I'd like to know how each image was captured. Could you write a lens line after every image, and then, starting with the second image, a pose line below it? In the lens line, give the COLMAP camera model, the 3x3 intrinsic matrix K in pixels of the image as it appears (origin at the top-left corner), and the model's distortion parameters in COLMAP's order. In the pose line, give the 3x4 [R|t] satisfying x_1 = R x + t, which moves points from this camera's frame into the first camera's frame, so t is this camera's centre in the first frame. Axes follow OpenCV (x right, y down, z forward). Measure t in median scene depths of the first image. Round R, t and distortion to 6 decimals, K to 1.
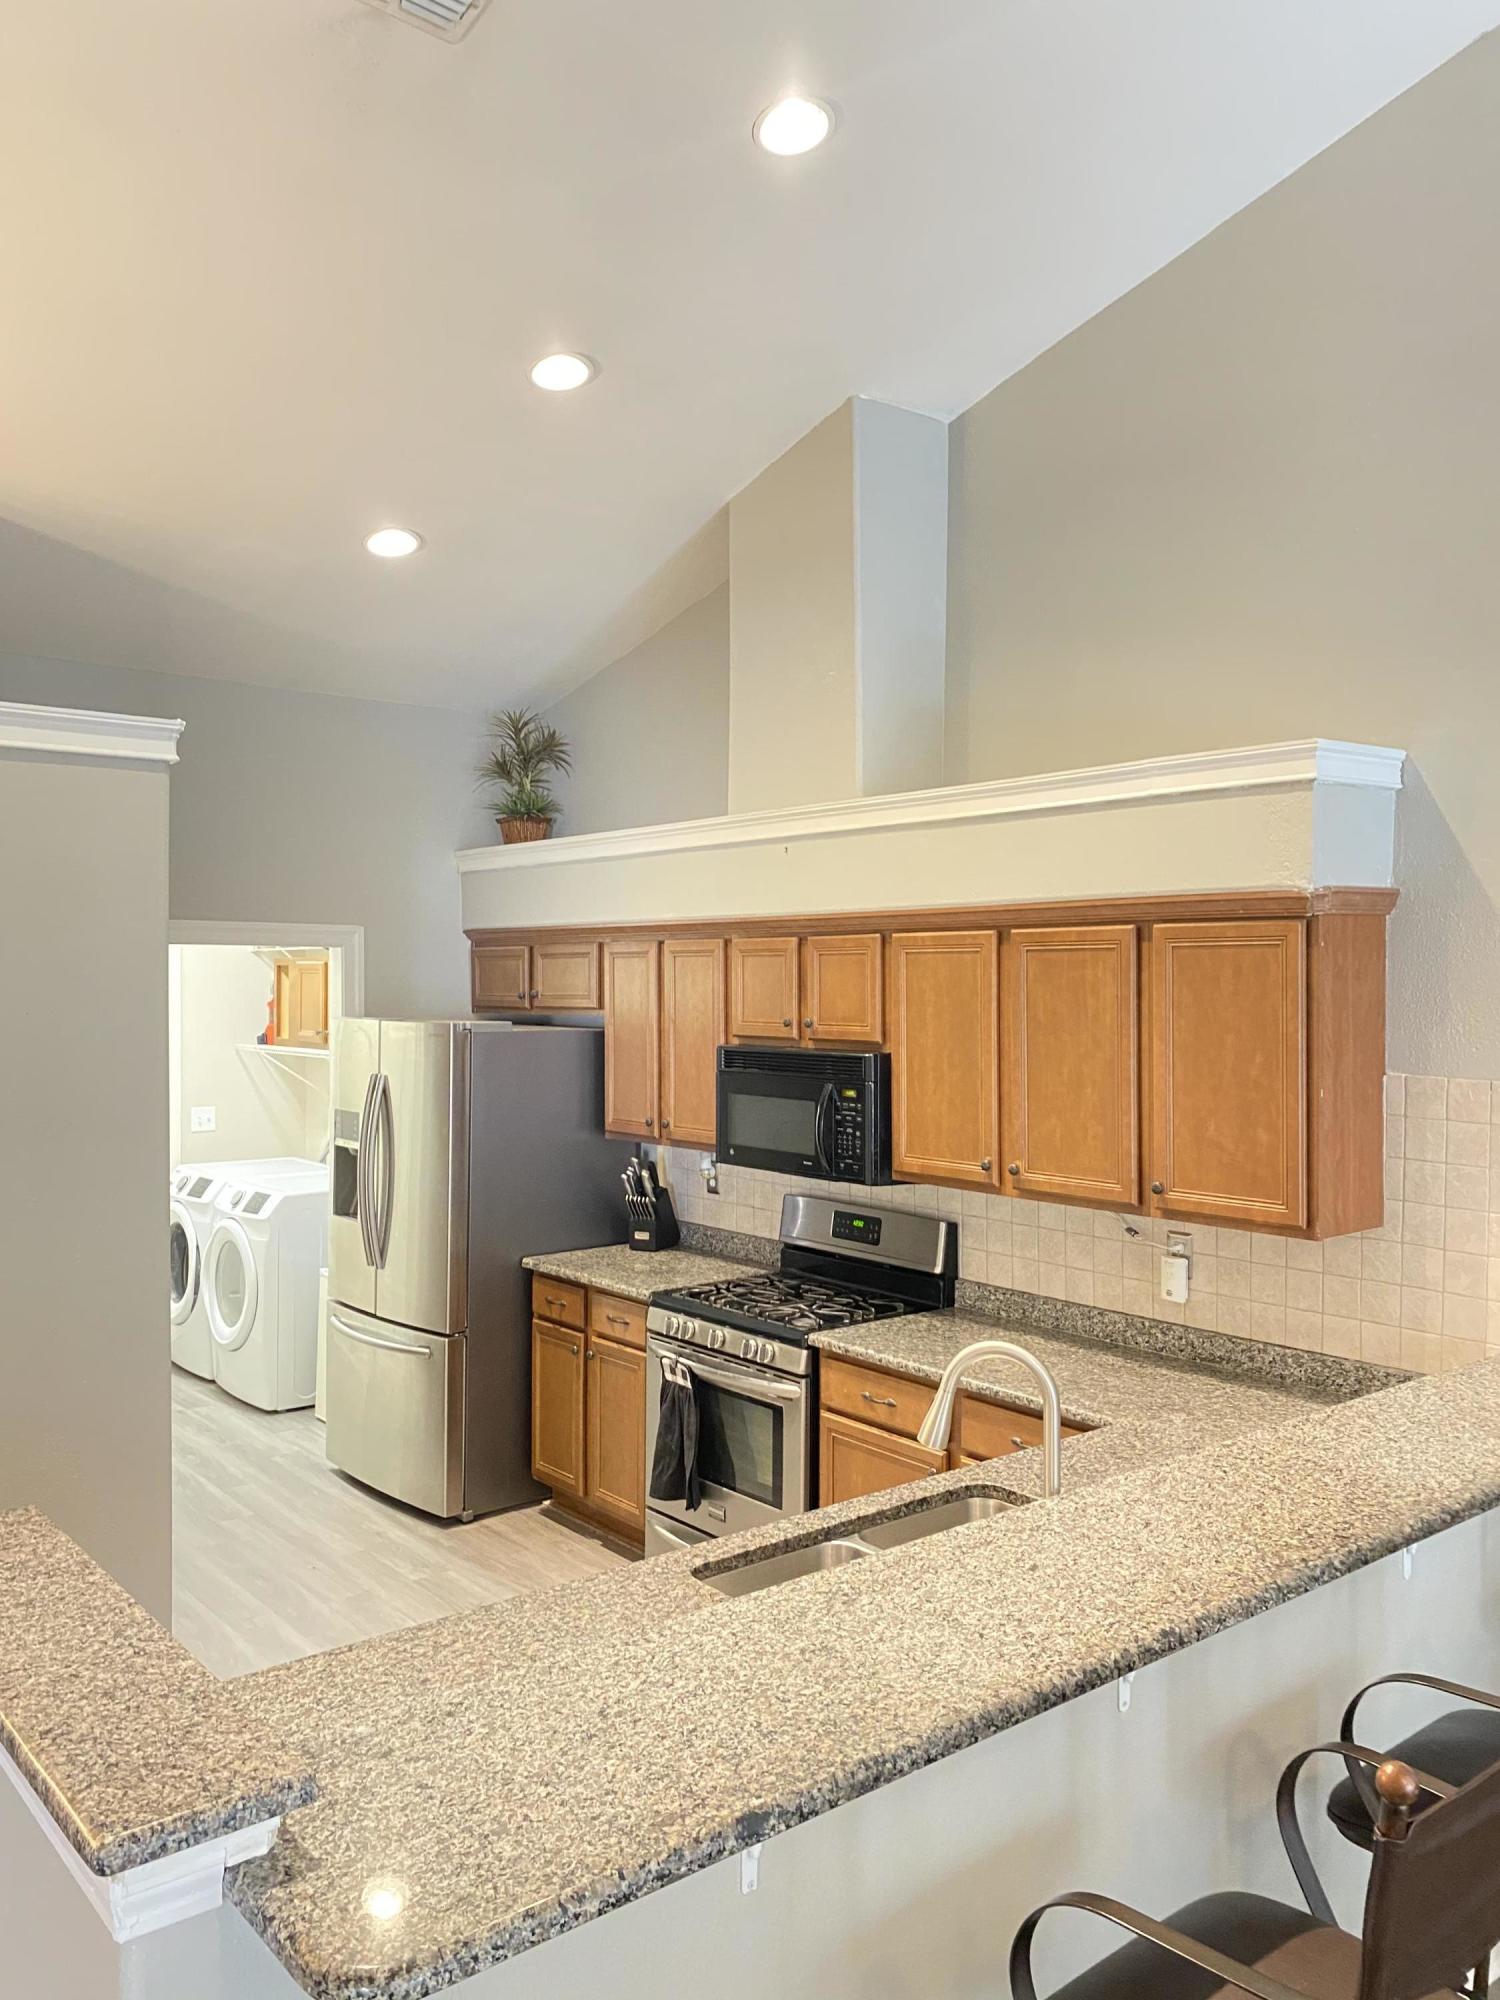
lens RADIAL K [[1534.2, 0, 748.5], [0, 1534.2, 1000.3], [0, 0, 1]] dist [0.036487, -0.006408]
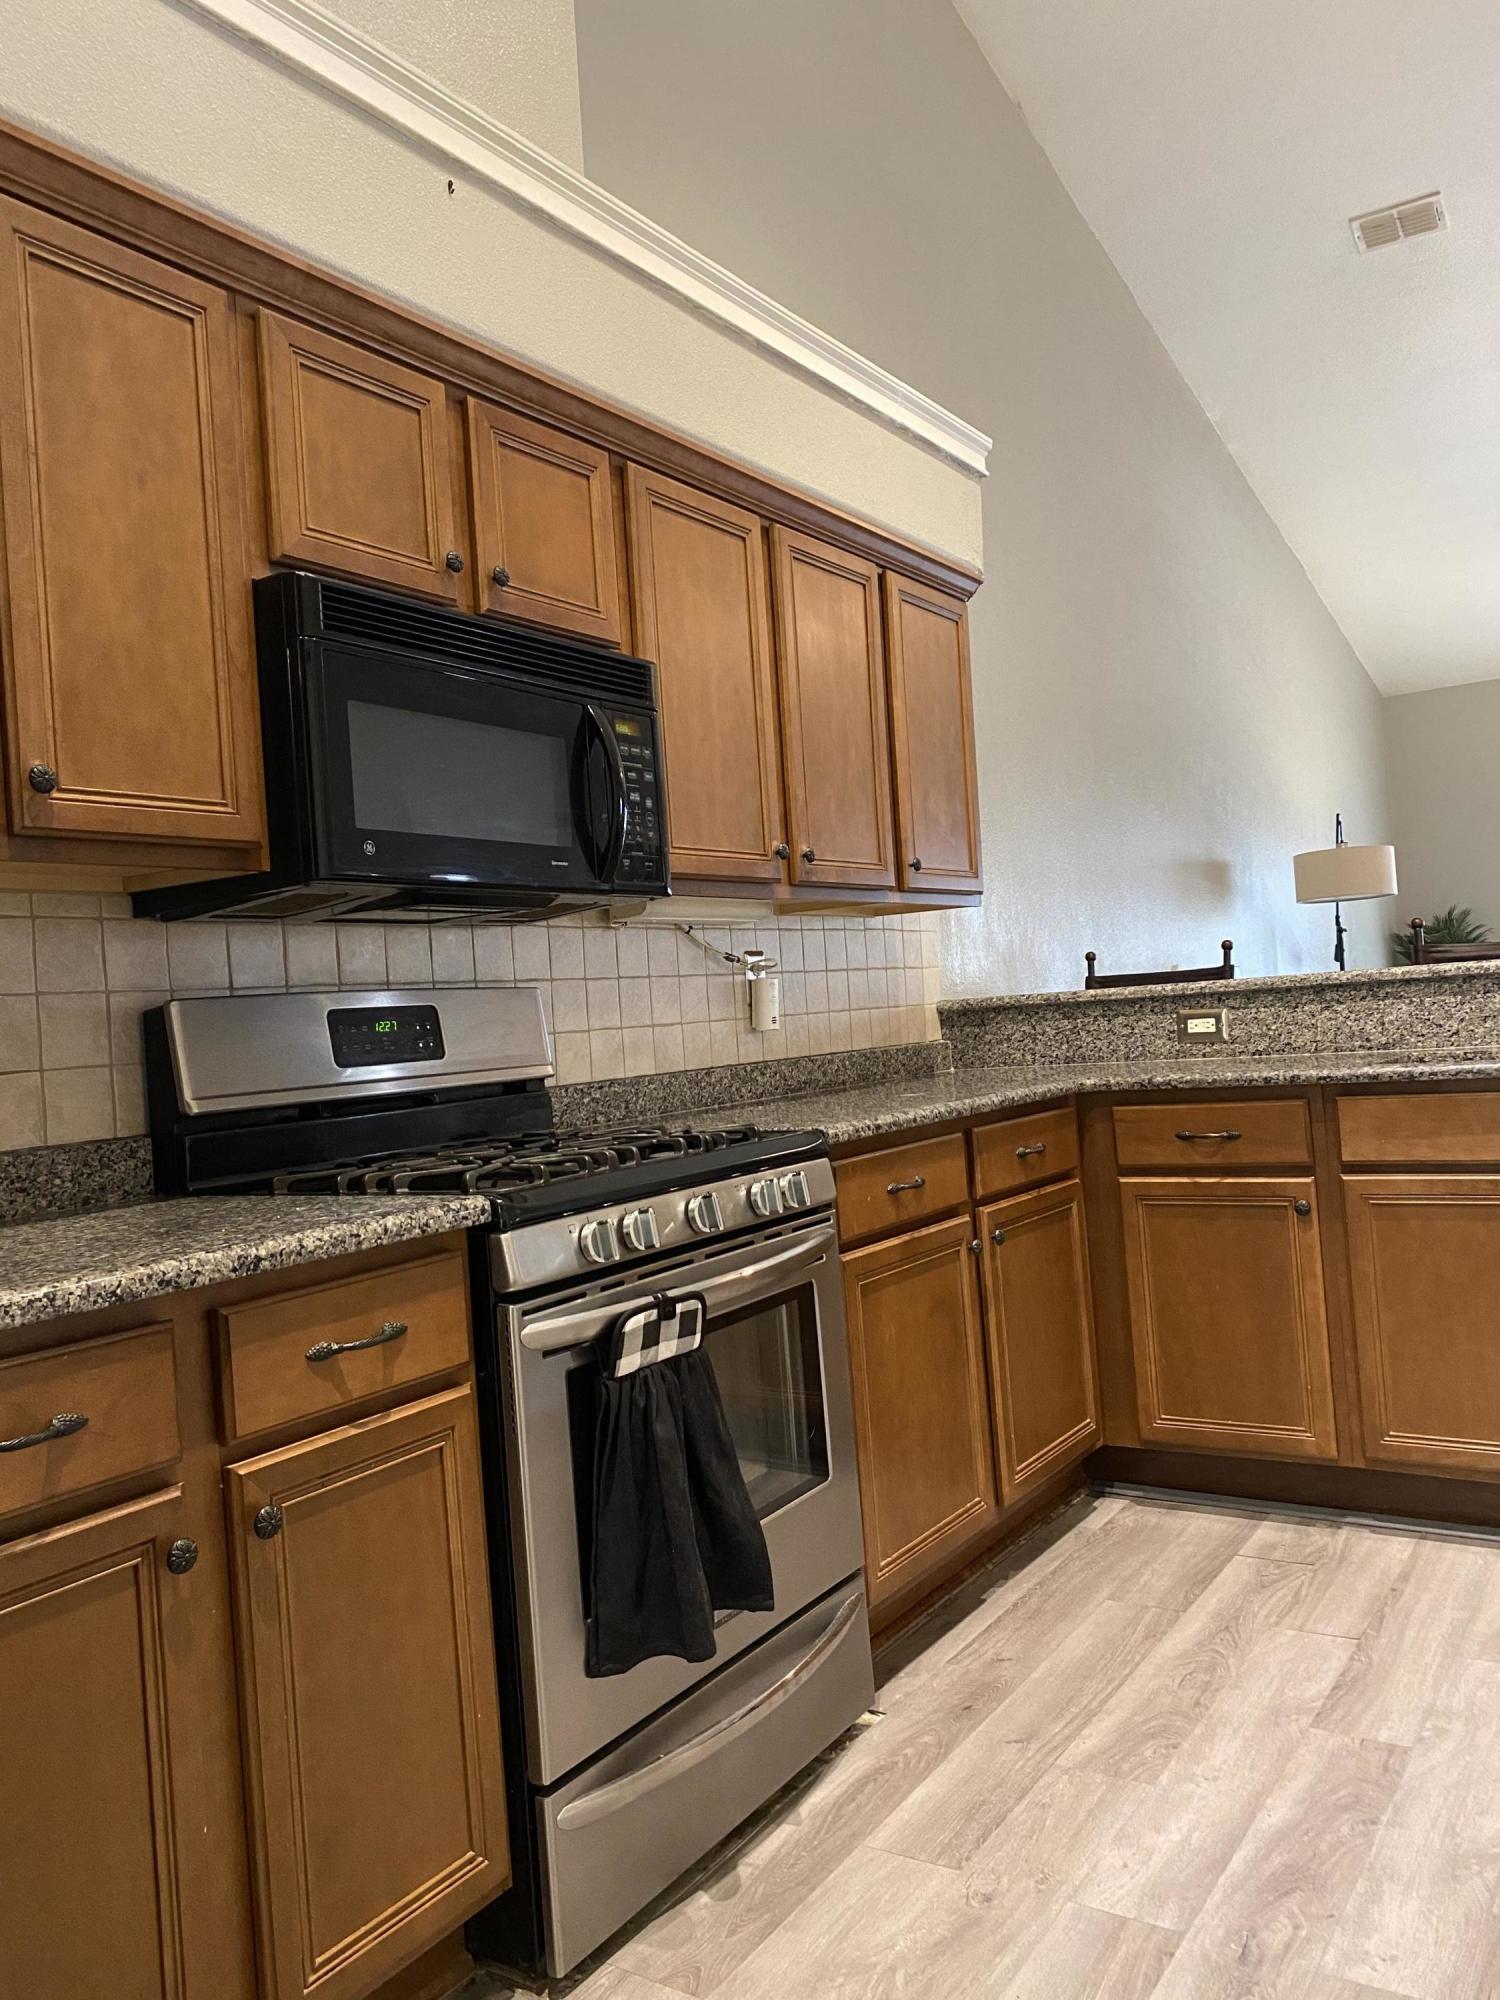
lens RADIAL K [[1534.2, 0, 749.3], [0, 1534.2, 999.2], [0, 0, 1]] dist [0.036487, -0.006408]
pose [[-0.296645, 0.030155, 0.954512, -0.462540], [0.084111, 0.996442, -0.005339, 0.162630], [-0.951276, 0.078701, -0.298126, 1.128786]]
